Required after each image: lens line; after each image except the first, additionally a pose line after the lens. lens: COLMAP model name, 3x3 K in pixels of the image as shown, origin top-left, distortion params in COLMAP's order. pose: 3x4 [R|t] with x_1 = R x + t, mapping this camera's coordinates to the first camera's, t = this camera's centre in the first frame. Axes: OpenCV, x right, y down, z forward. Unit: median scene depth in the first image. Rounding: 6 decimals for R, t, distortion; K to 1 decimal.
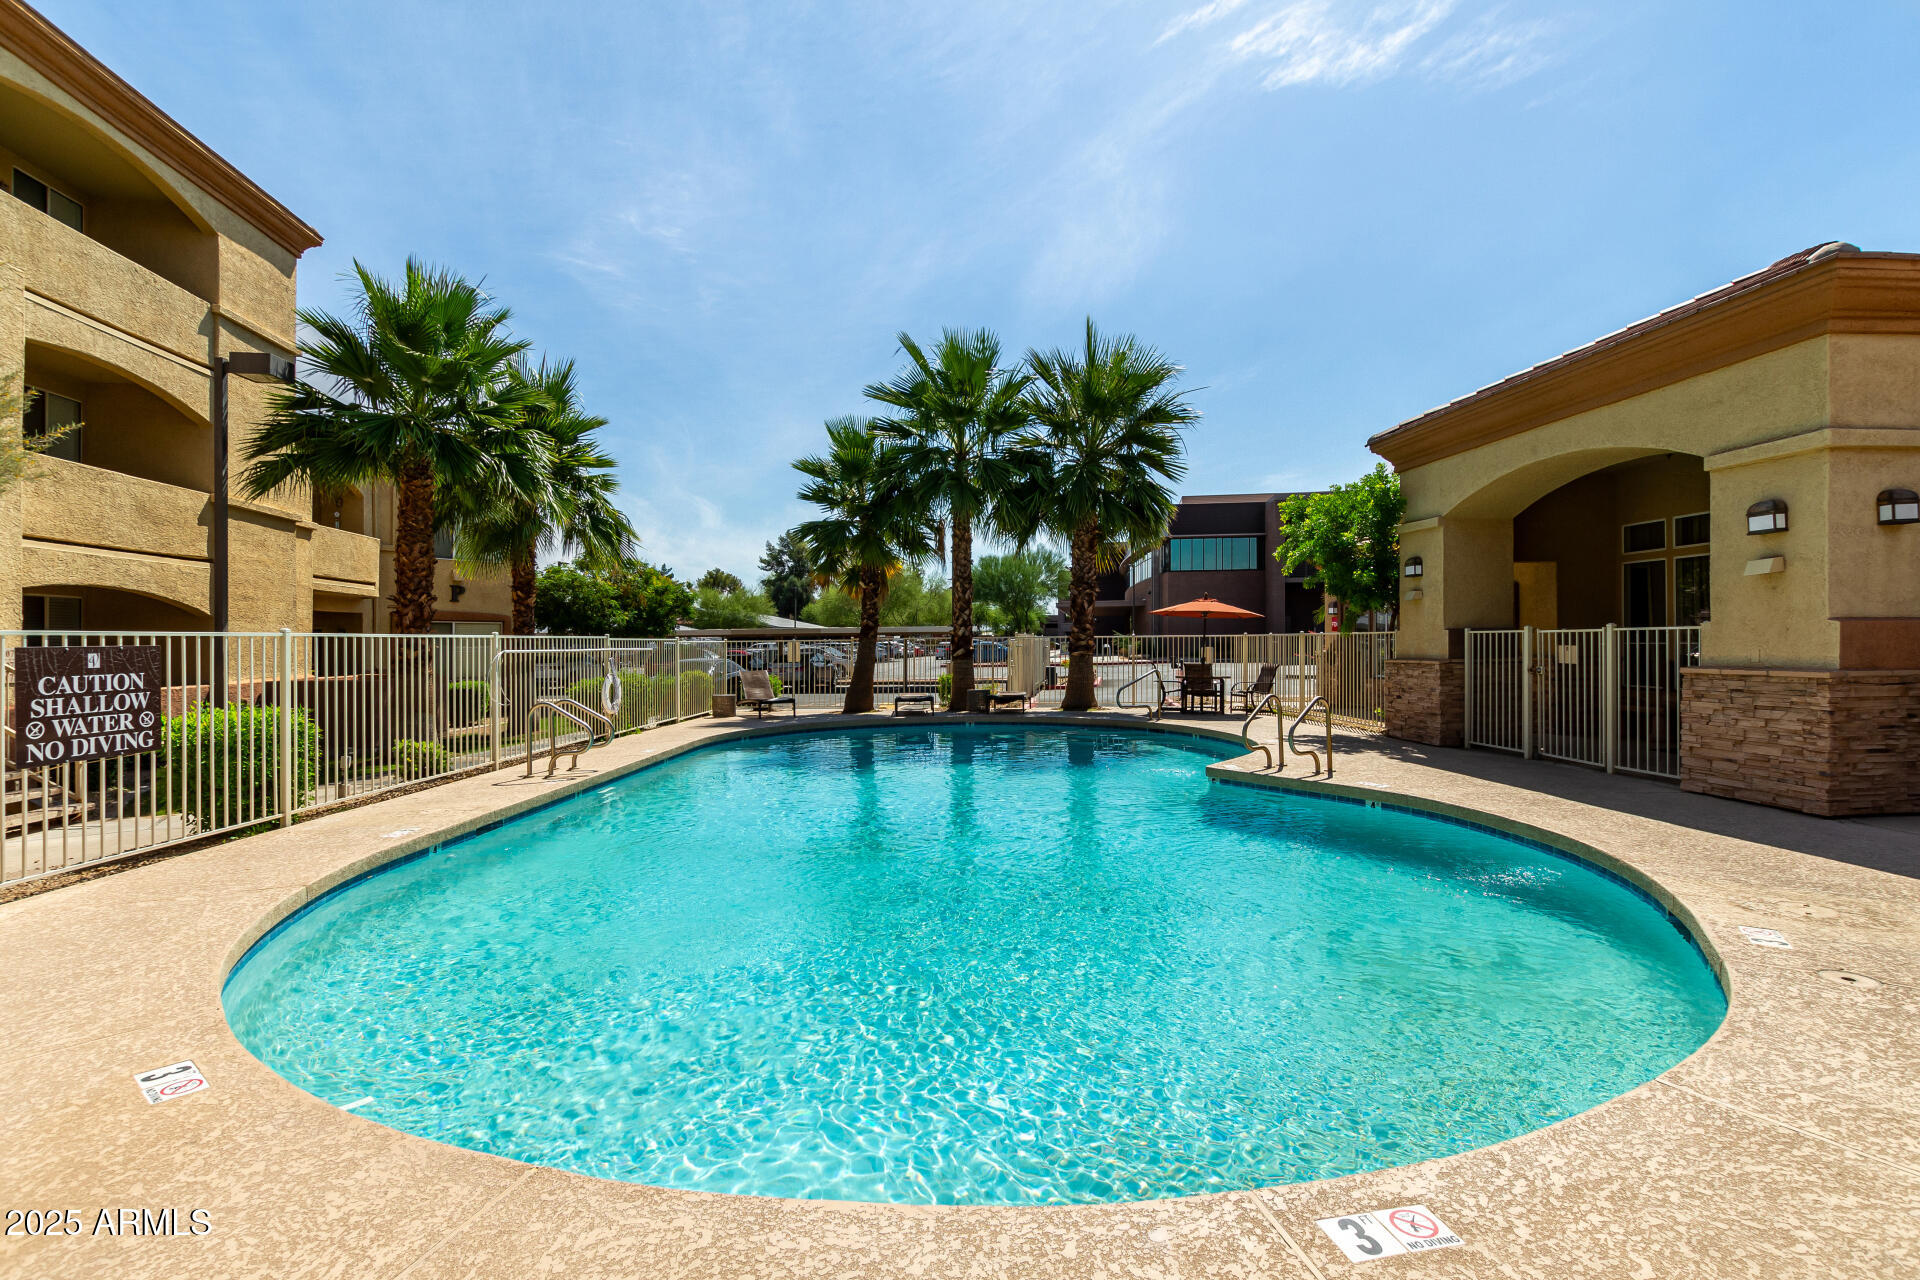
lens RADIAL K [[878.7, 0, 965.4], [0, 878.7, 638.6], [0, 0, 1]] dist [-0.007468, 0.001205]
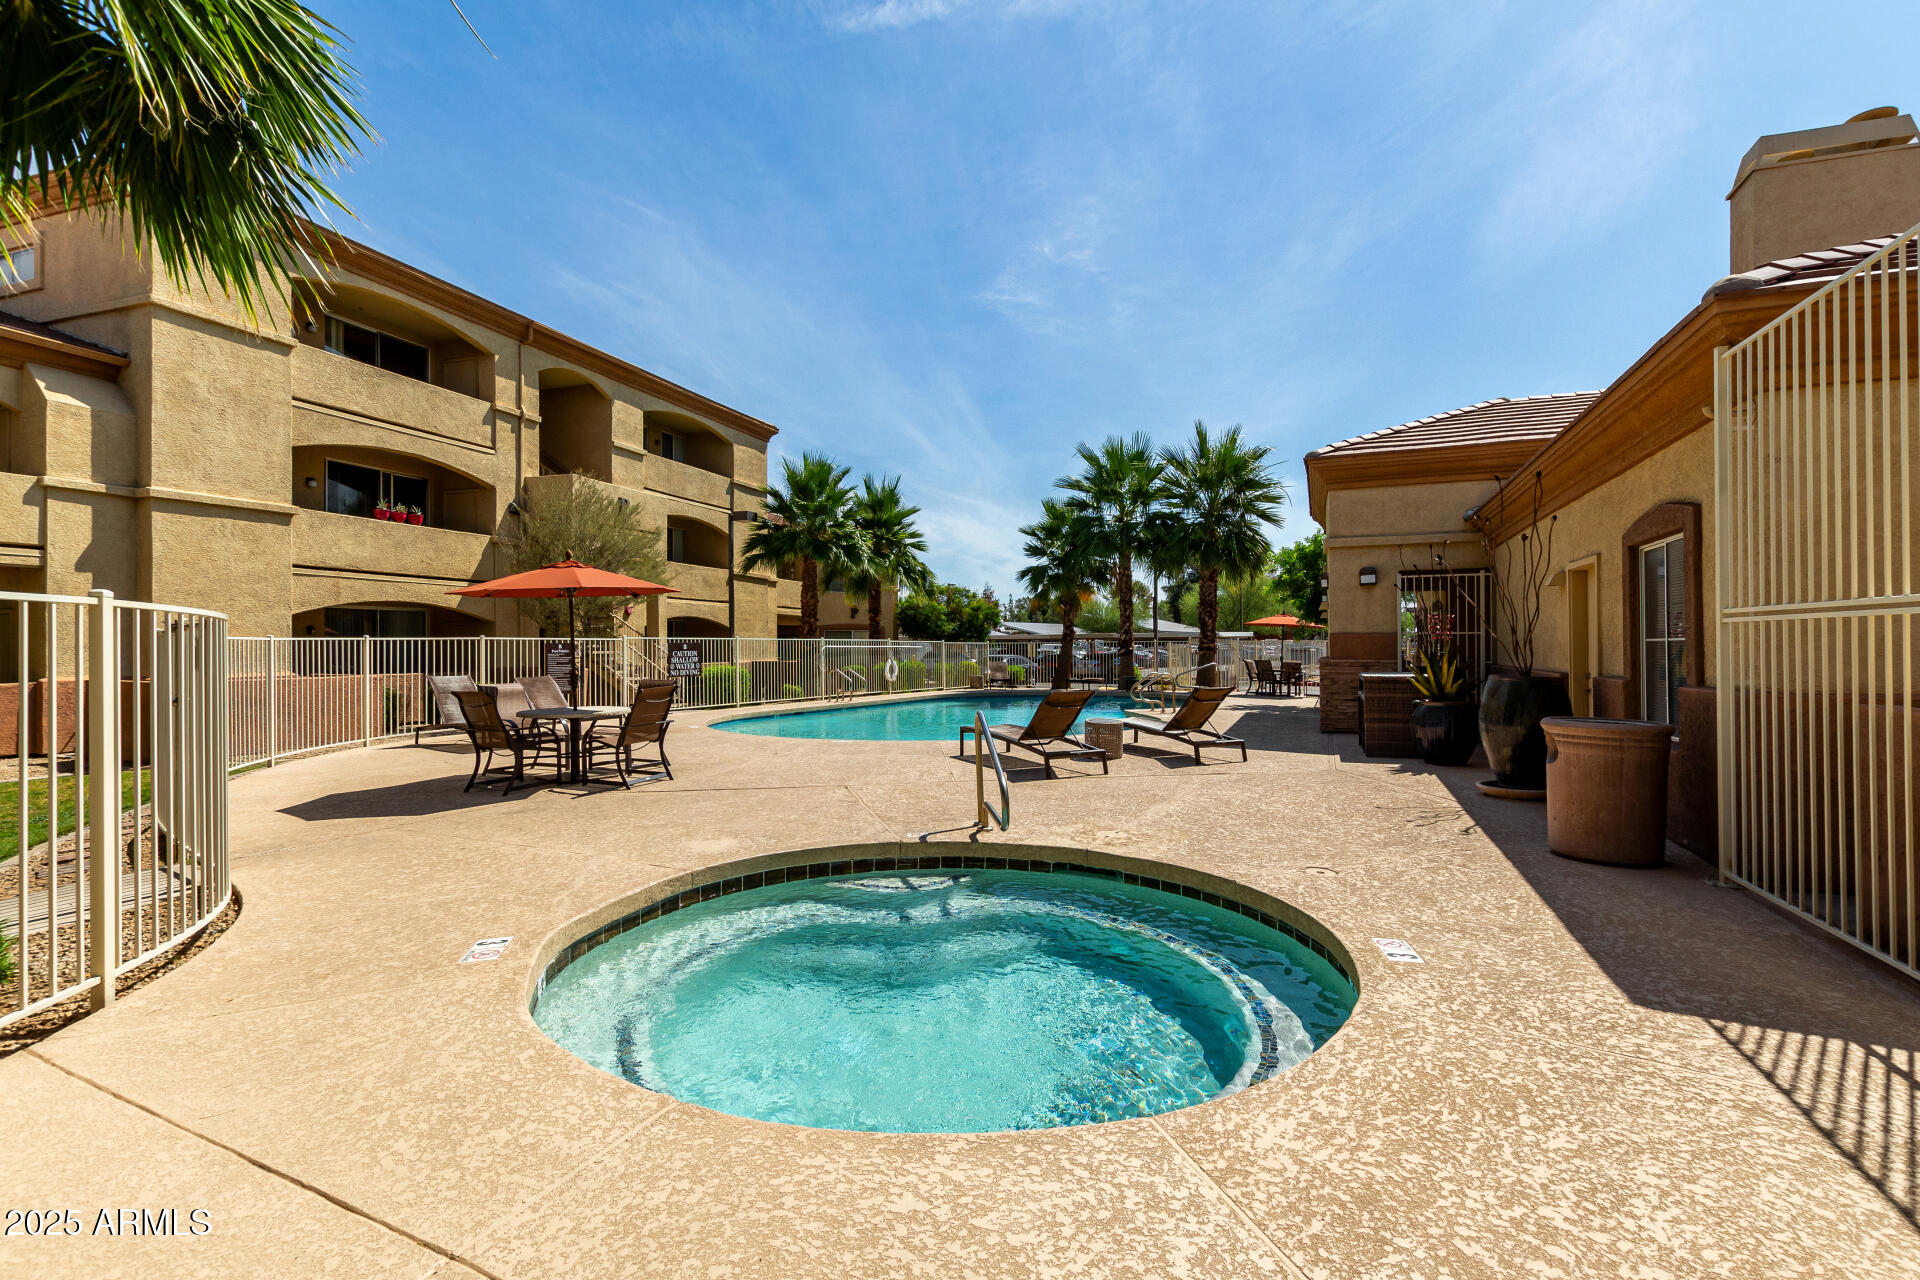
lens RADIAL K [[1013.1, 0, 956.0], [0, 1013.1, 643.4], [0, 0, 1]] dist [0.005302, -0.000004]
pose [[0.876021, 0.004658, -0.482250, 0.590077], [-0.006200, 0.999979, -0.001603, 0.006045], [0.482232, 0.004394, 0.876032, -0.651848]]
